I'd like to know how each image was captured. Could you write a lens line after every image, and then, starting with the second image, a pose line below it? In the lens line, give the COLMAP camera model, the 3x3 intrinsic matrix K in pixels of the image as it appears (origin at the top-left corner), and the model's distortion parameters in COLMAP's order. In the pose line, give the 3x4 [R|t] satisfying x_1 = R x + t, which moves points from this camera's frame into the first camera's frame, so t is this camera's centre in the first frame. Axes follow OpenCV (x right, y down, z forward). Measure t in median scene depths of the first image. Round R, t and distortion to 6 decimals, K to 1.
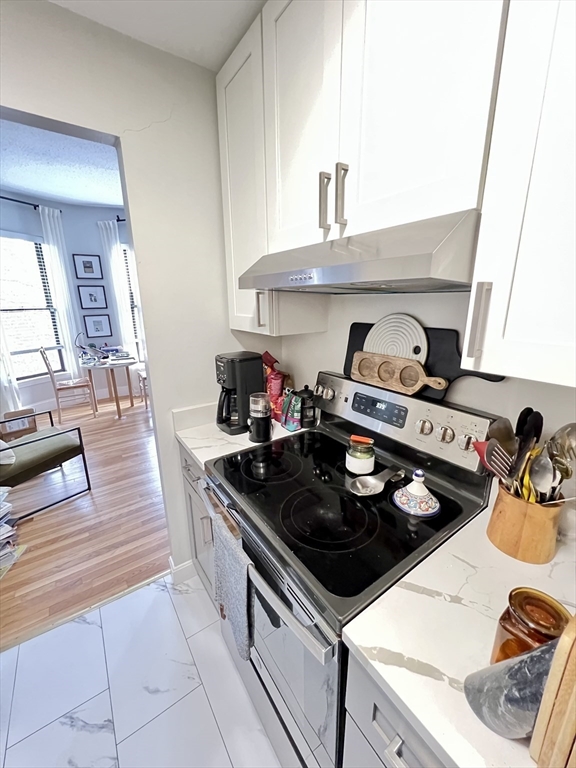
lens RADIAL K [[311.4, 0, 291.1], [0, 311.4, 382.6], [0, 0, 1]] dist [-0.002160, -0.000129]
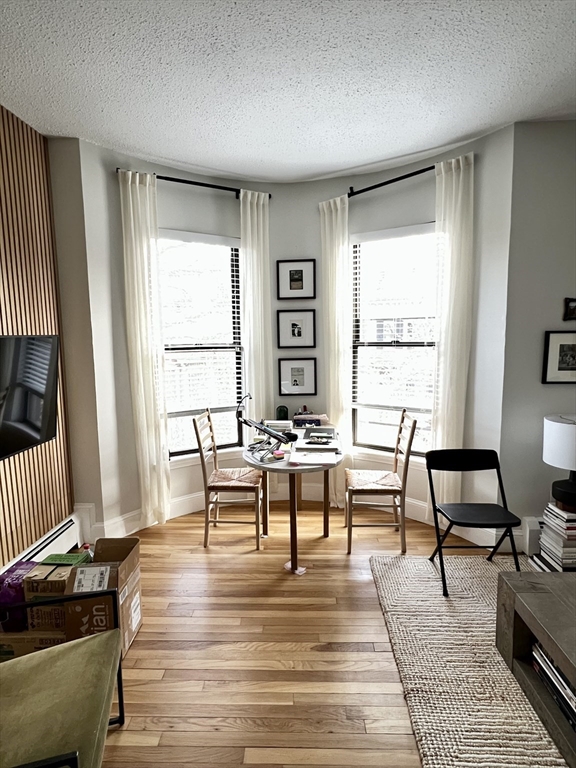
lens RADIAL K [[402.2, 0, 288.0], [0, 402.2, 384.0], [0, 0, 1]] dist [-0.002691, 0.000153]
pose [[0.783213, 0.068808, -0.617934, -0.176504], [-0.152402, 0.984784, -0.083508, -0.109563], [0.602785, 0.159579, 0.781783, 0.427227]]
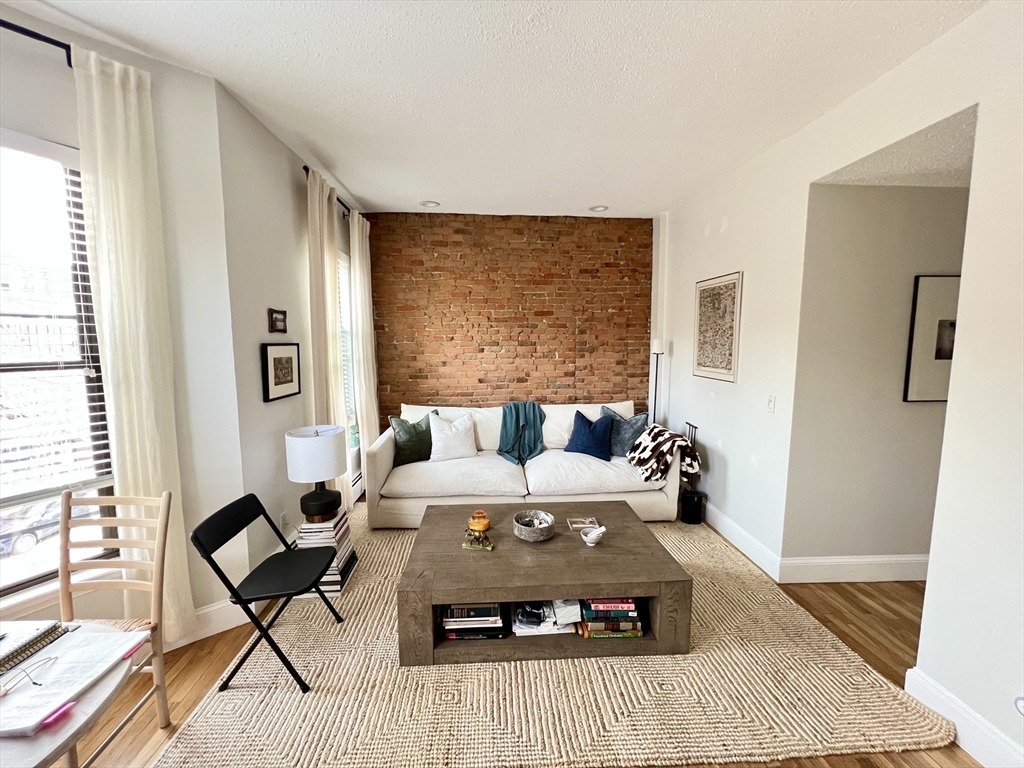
lens RADIAL K [[409.2, 0, 509.6], [0, 409.2, 381.7], [0, 0, 1]] dist [0.000812, -0.000035]
pose [[0.541651, -0.075758, 0.837183, -0.531075], [0.214137, 0.975509, -0.050270, -0.147699], [-0.812871, 0.206500, 0.544608, 0.558544]]
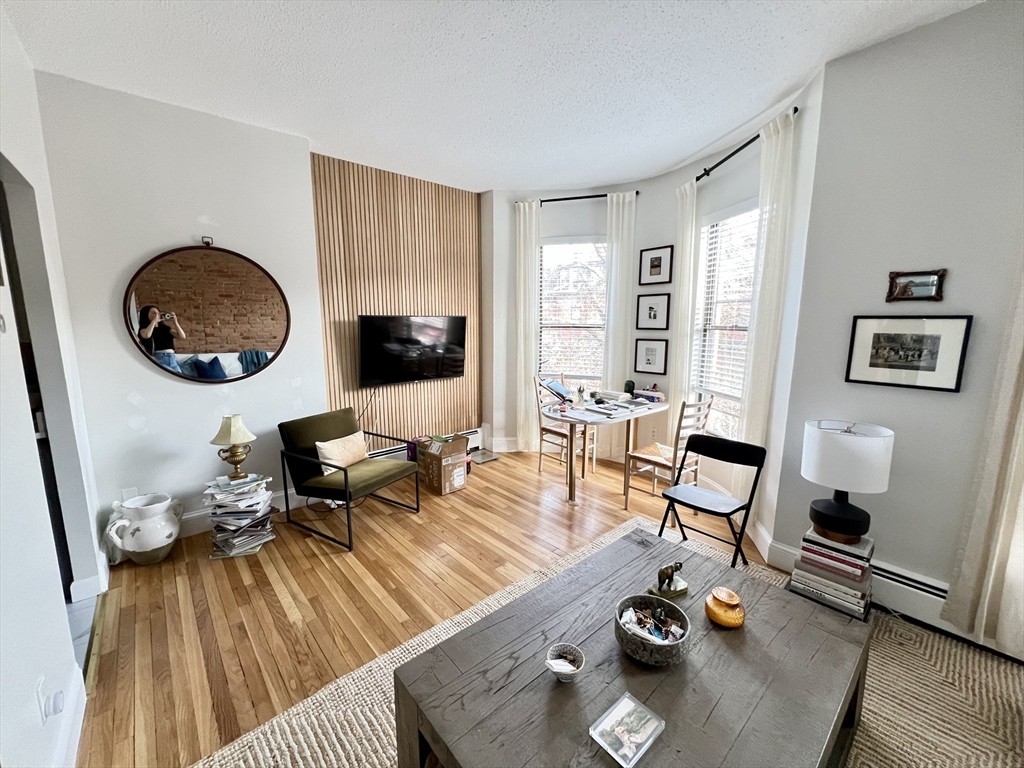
lens RADIAL K [[409.2, 0, 509.6], [0, 409.2, 381.7], [0, 0, 1]] dist [0.000812, -0.000035]
pose [[0.087406, 0.156108, -0.983865, 0.201464], [-0.260695, 0.956810, 0.128656, -0.176430], [0.961456, 0.245243, 0.124328, 0.677384]]
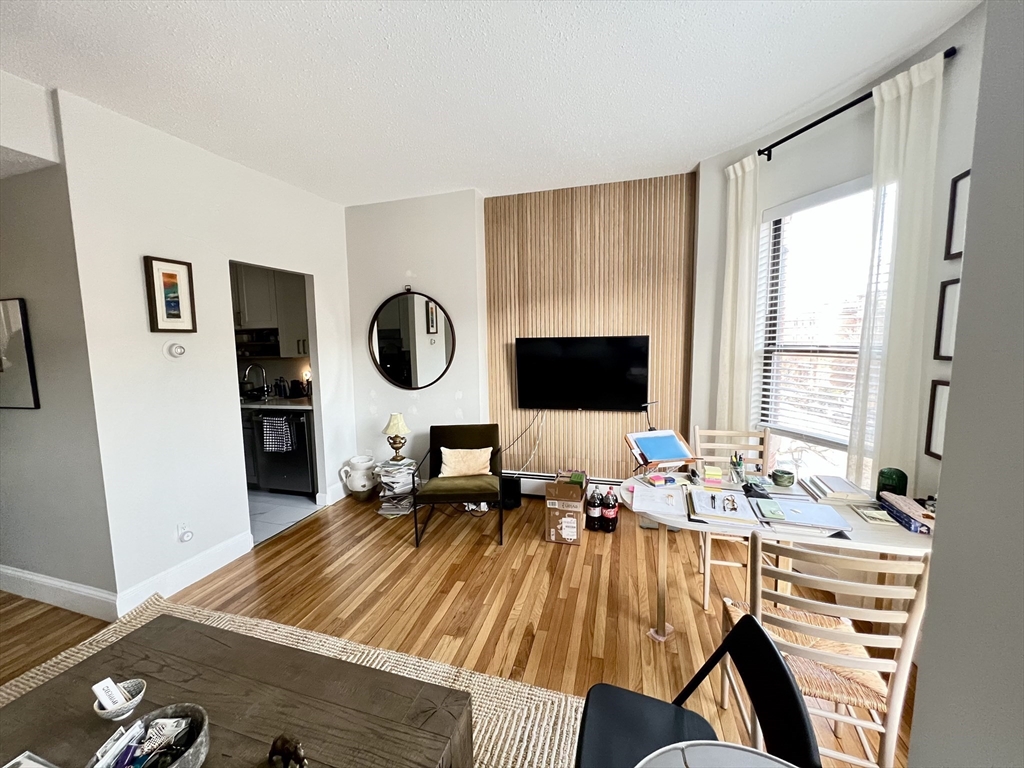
lens RADIAL K [[406.9, 0, 512.0], [0, 406.9, 384.0], [0, 0, 1]] dist [-0.012284, -0.000066]
pose [[-0.793436, 0.079467, -0.603444, -0.117836], [-0.140401, 0.940806, 0.308499, -0.285874], [0.592239, 0.329498, -0.735312, 1.093212]]
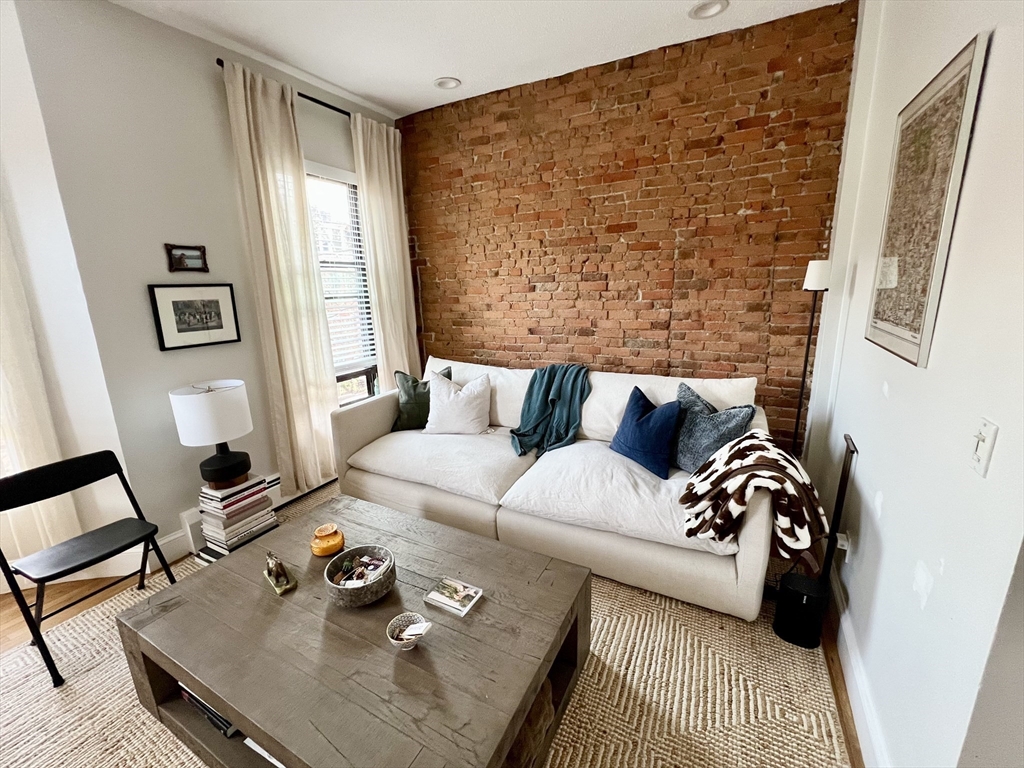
lens RADIAL K [[426.3, 0, 508.9], [0, 426.3, 381.9], [0, 0, 1]] dist [-0.000955, -0.000043]
pose [[0.901286, -0.113016, 0.418225, -0.090311], [0.129928, 0.991450, -0.012081, -0.120168], [-0.413283, 0.065227, 0.908263, 0.486934]]
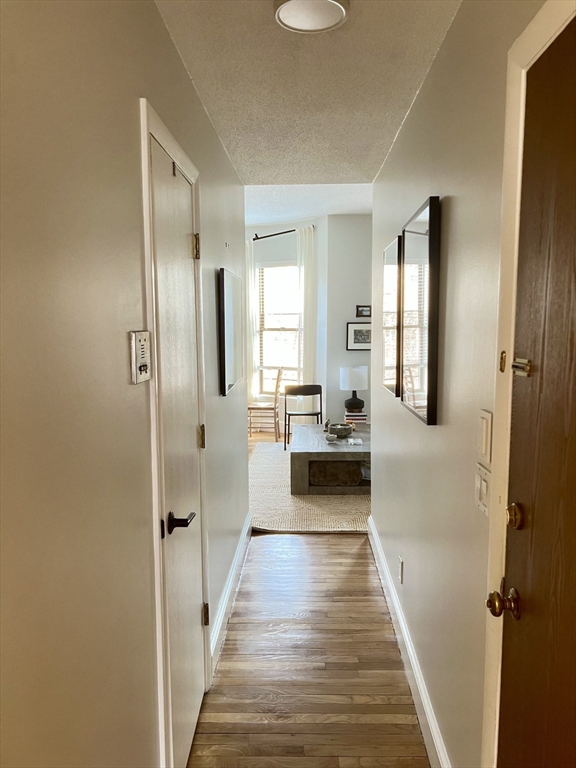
lens RADIAL K [[578.7, 0, 289.2], [0, 578.7, 397.8], [0, 0, 1]] dist [0.002848, 0.000312]
pose [[0.794123, 0.079502, -0.602535, 0.623145], [-0.158347, 0.984232, -0.078831, 0.069815], [0.586767, 0.158011, 0.794190, -0.251986]]
